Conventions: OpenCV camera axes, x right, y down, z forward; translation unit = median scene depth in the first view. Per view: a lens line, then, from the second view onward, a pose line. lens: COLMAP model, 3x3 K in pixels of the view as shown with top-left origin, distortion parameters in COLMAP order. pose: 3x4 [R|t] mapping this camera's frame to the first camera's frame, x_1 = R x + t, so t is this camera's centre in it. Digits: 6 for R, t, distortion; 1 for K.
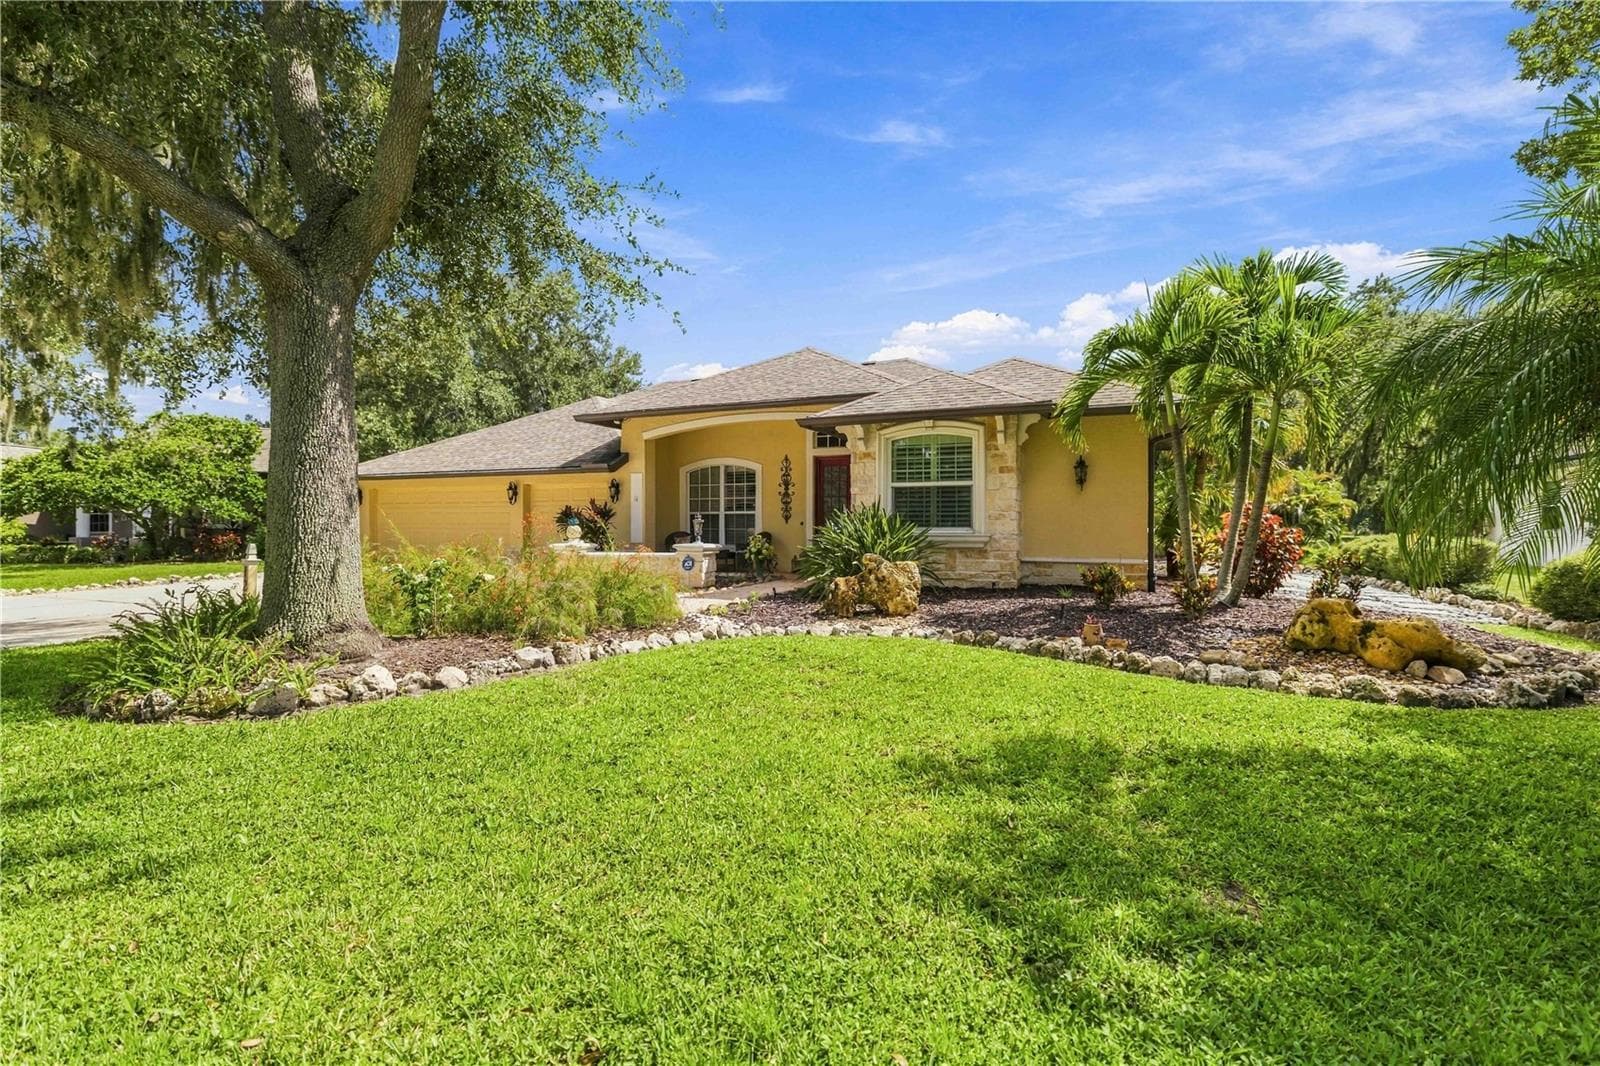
lens RADIAL K [[751.9, 0, 789.3], [0, 751.9, 518.5], [0, 0, 1]] dist [0.001812, 0.000189]
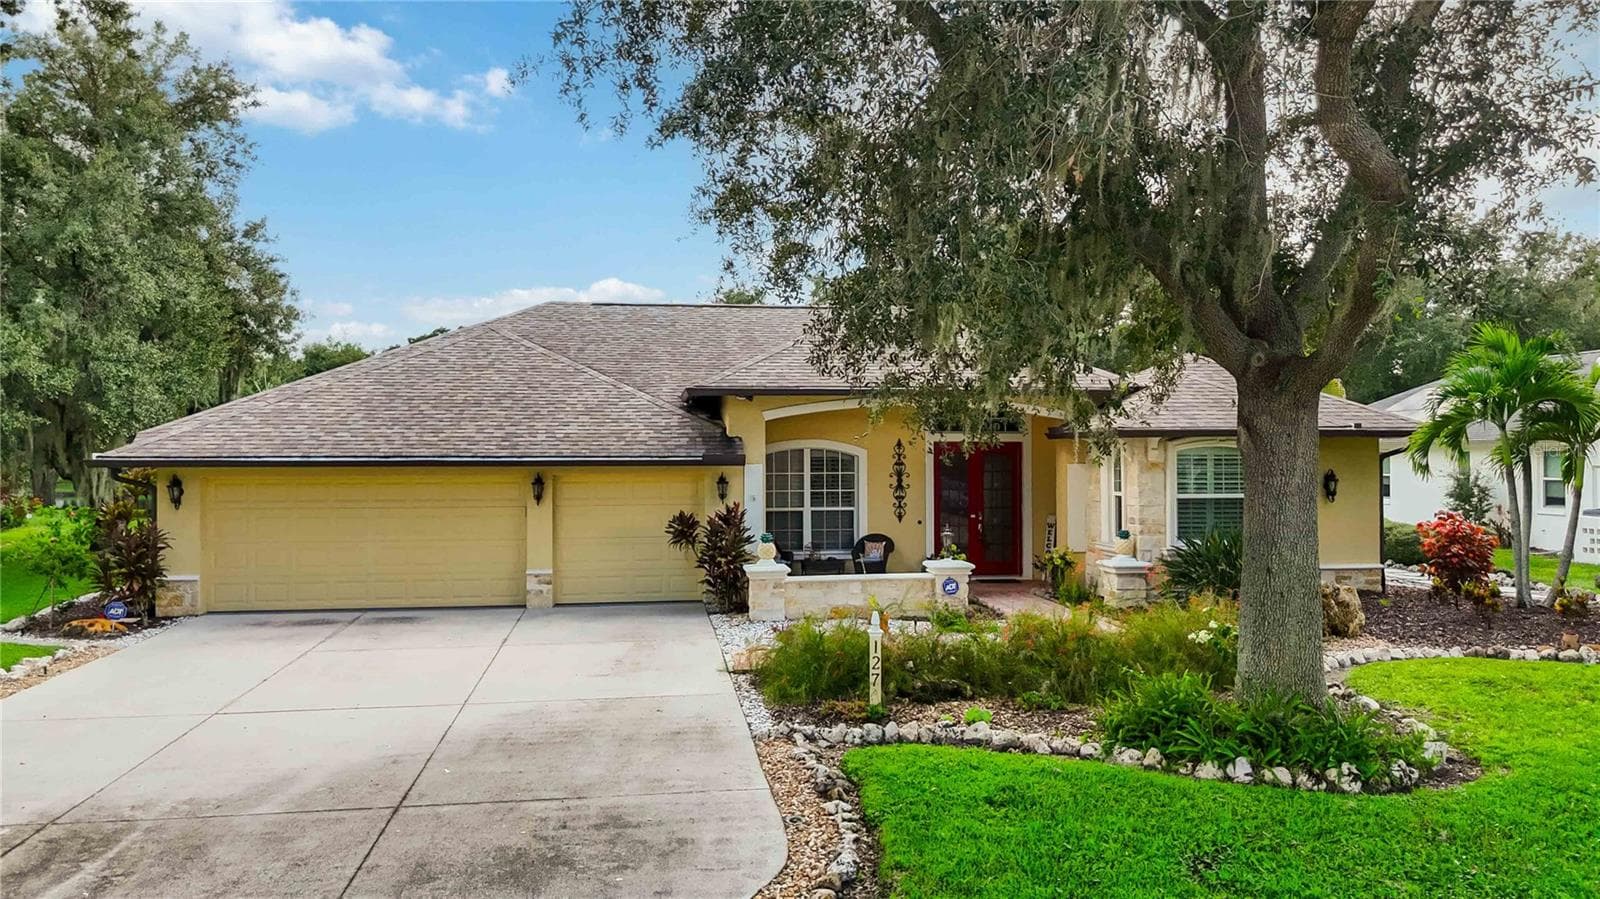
lens RADIAL K [[1183.9, 0, 800.0], [0, 1183.9, 449.5], [0, 0, 1]] dist [0.063065, -0.065319]
pose [[0.858142, -0.001748, 0.513410, -1.316400], [-0.001199, 0.999985, 0.005408, -0.138429], [-0.513412, -0.005256, 0.858126, -0.075485]]
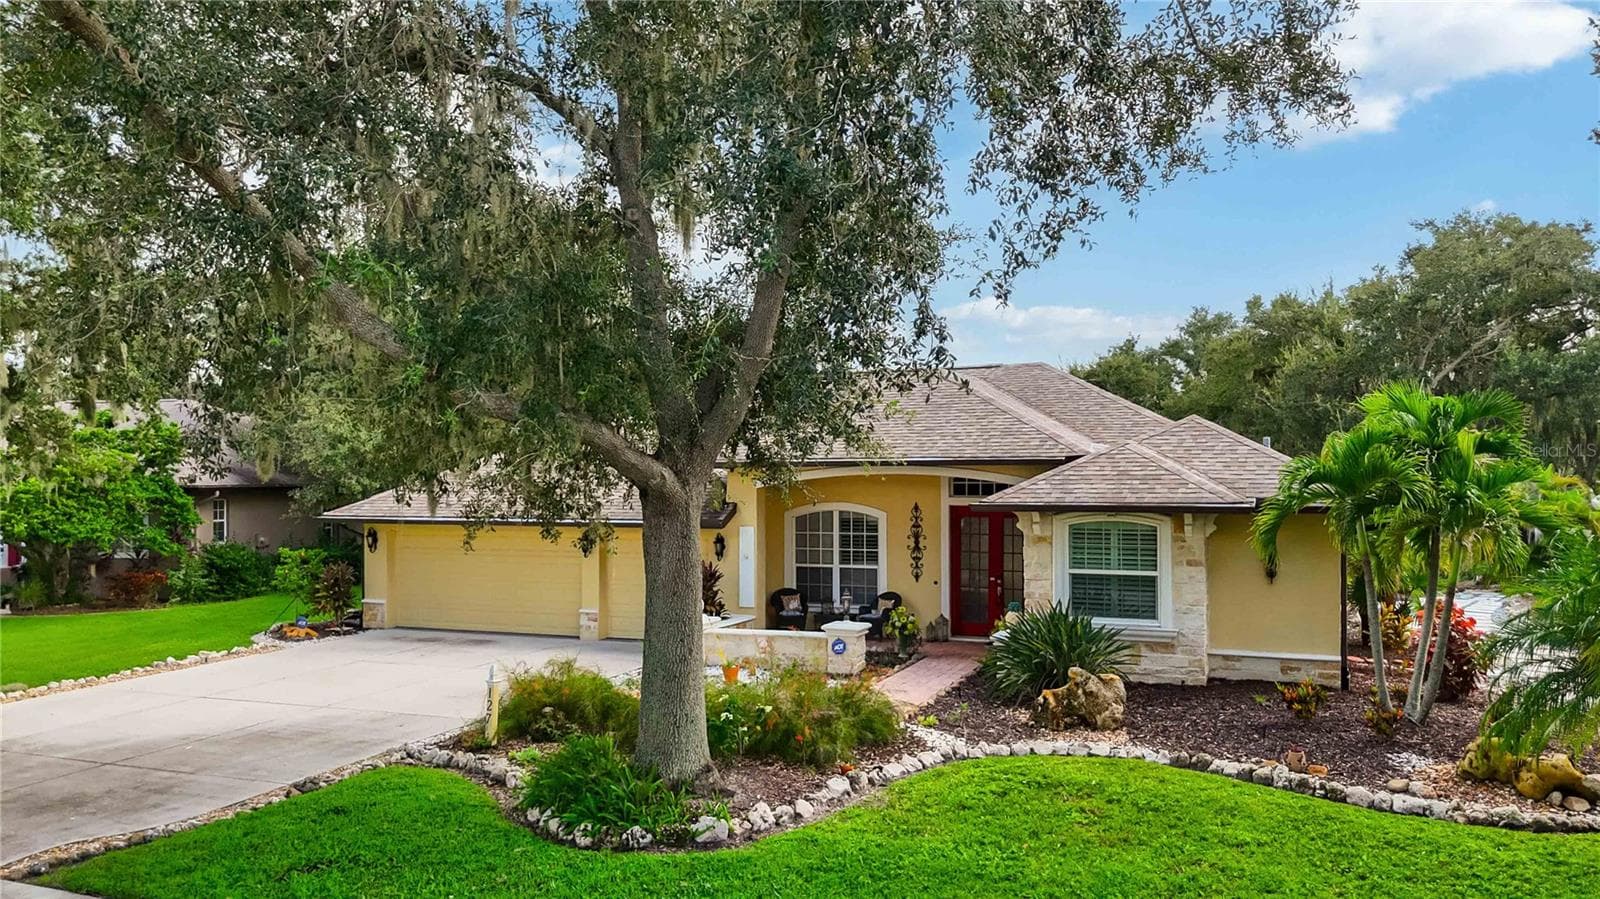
lens RADIAL K [[1183.9, 0, 800.0], [0, 1183.9, 449.5], [0, 0, 1]] dist [0.063065, -0.065319]
pose [[0.999722, -0.001280, 0.023559, -0.294491], [0.001629, 0.999889, -0.014820, -0.217736], [-0.023537, 0.014854, 0.999613, -0.607288]]
